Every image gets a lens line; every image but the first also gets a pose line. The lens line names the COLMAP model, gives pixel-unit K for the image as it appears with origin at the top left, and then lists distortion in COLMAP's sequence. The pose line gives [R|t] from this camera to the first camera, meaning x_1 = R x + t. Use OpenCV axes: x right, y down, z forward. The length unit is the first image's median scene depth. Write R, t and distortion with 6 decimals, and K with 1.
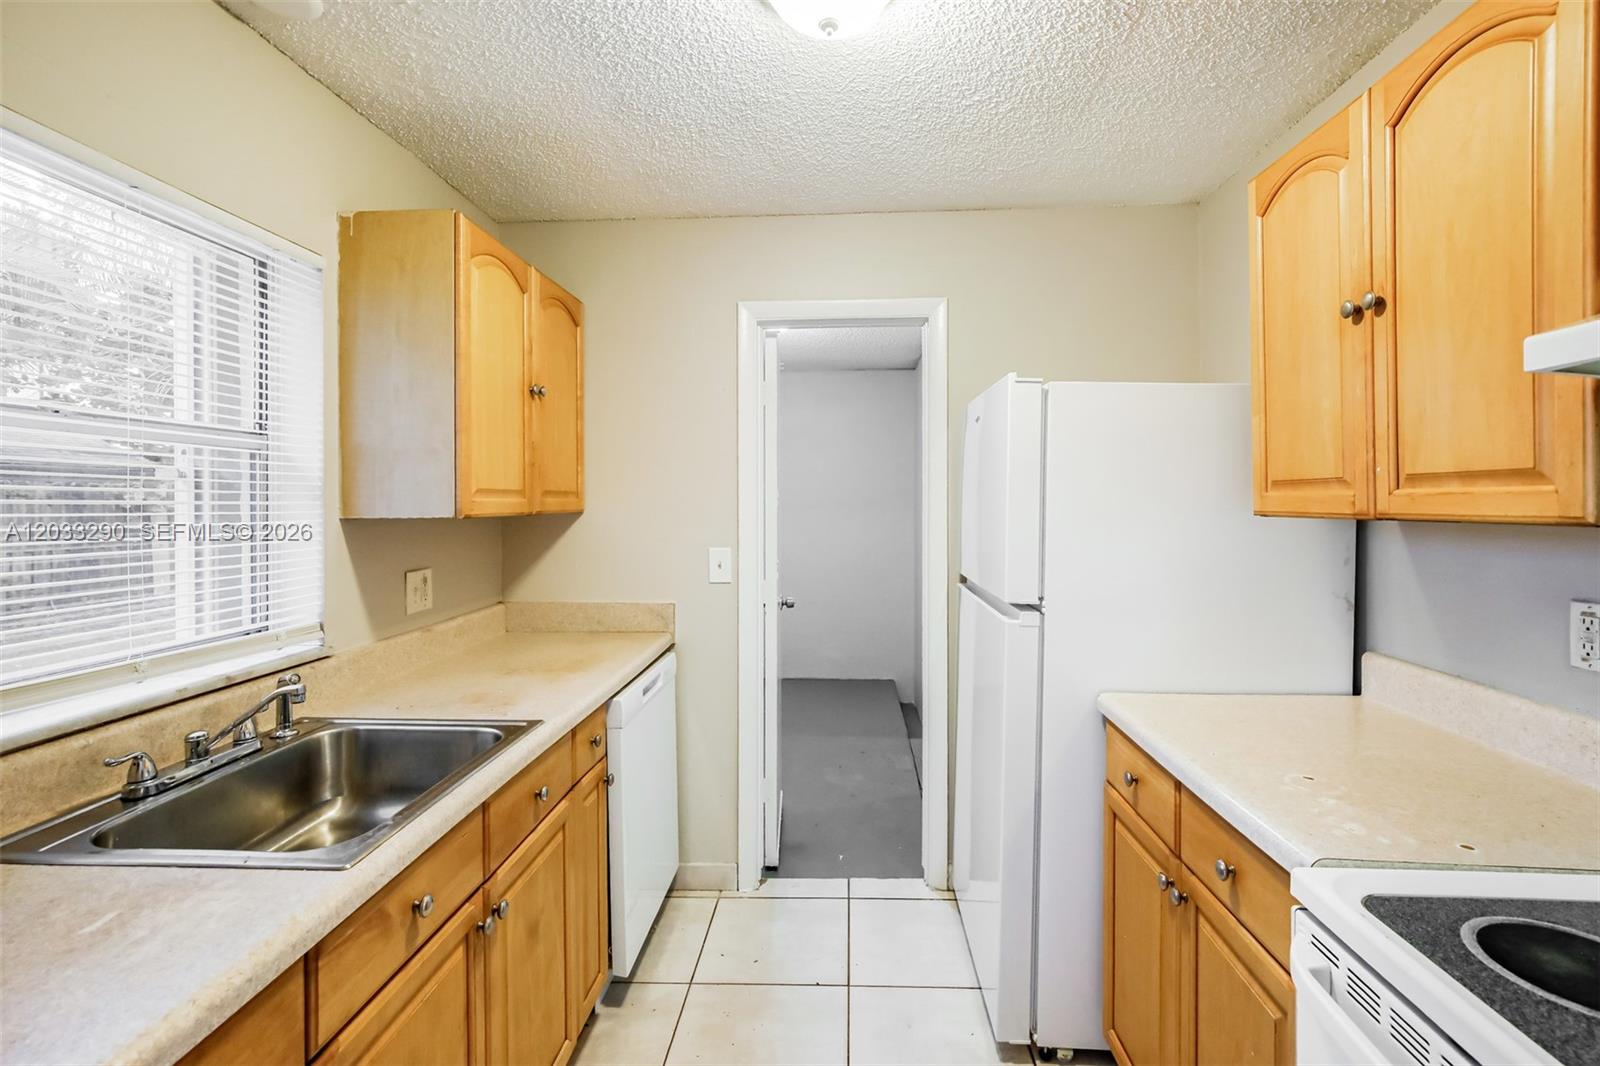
lens RADIAL K [[731.0, 0, 815.7], [0, 731.0, 499.2], [0, 0, 1]] dist [0.002815, 0.000474]
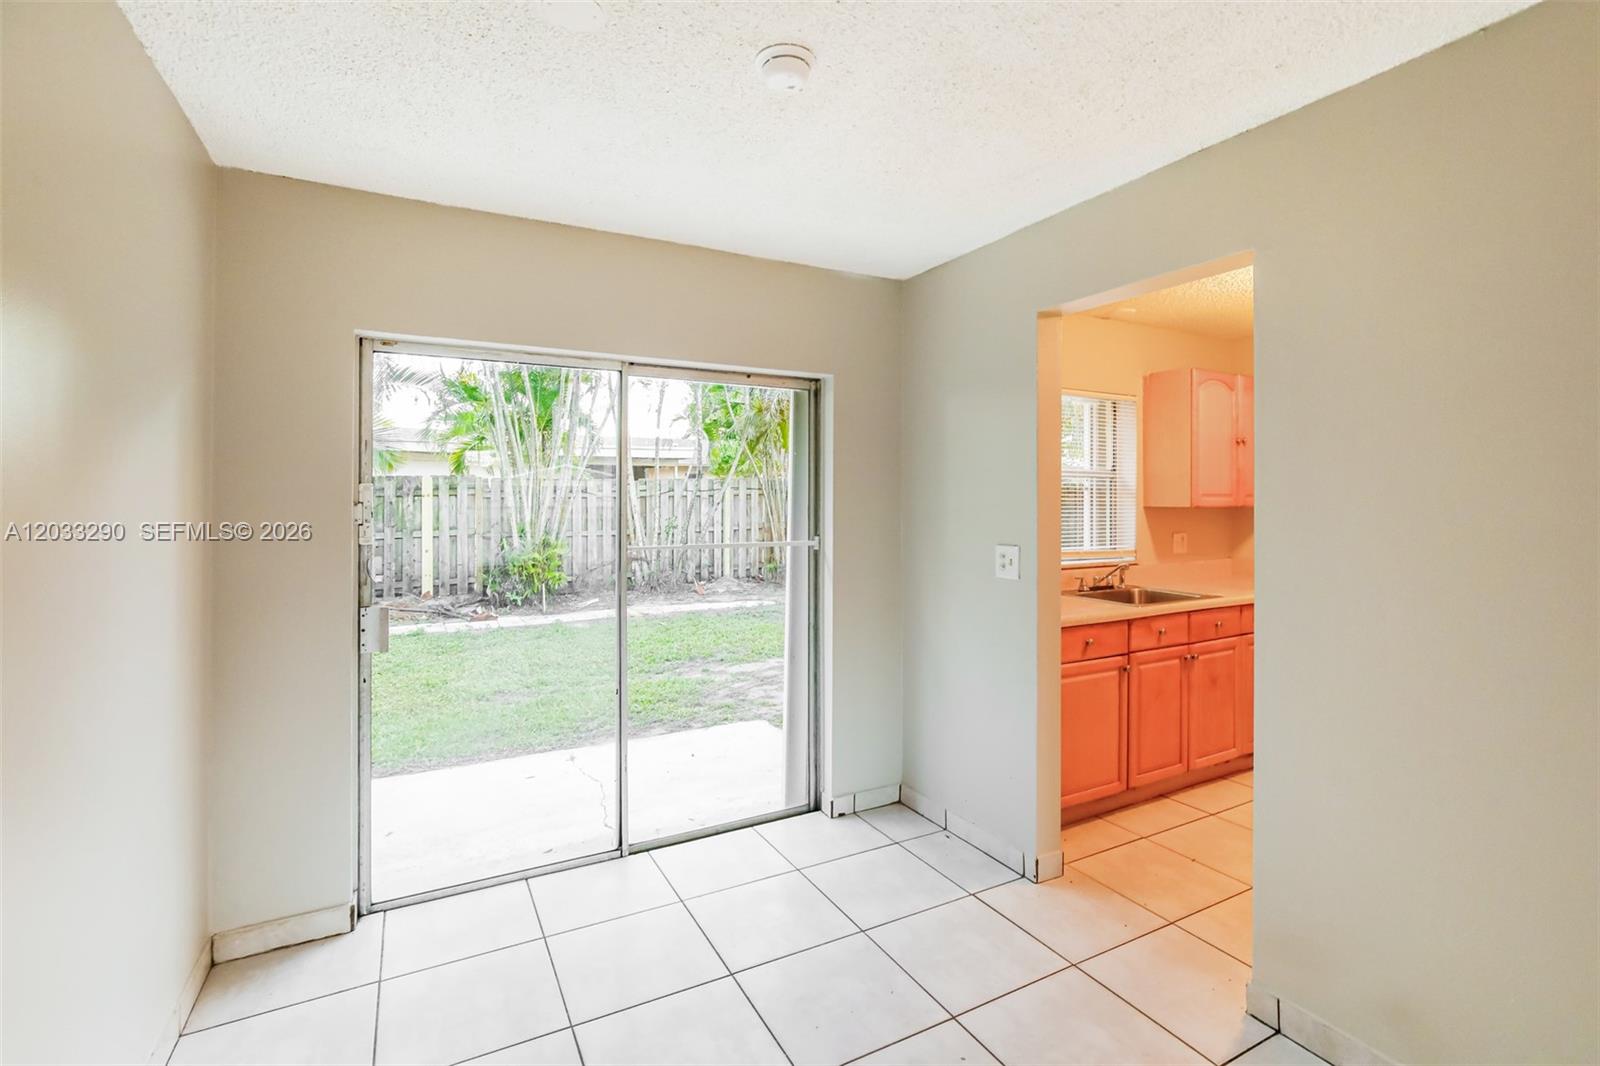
lens RADIAL K [[731.0, 0, 799.9], [0, 731.0, 493.3], [0, 0, 1]] dist [0.002815, 0.000474]
pose [[0.510067, 0.003513, -0.860127, 0.784865], [-0.005102, 0.999986, 0.001058, -0.012024], [0.860119, 0.003849, 0.510078, -1.112136]]
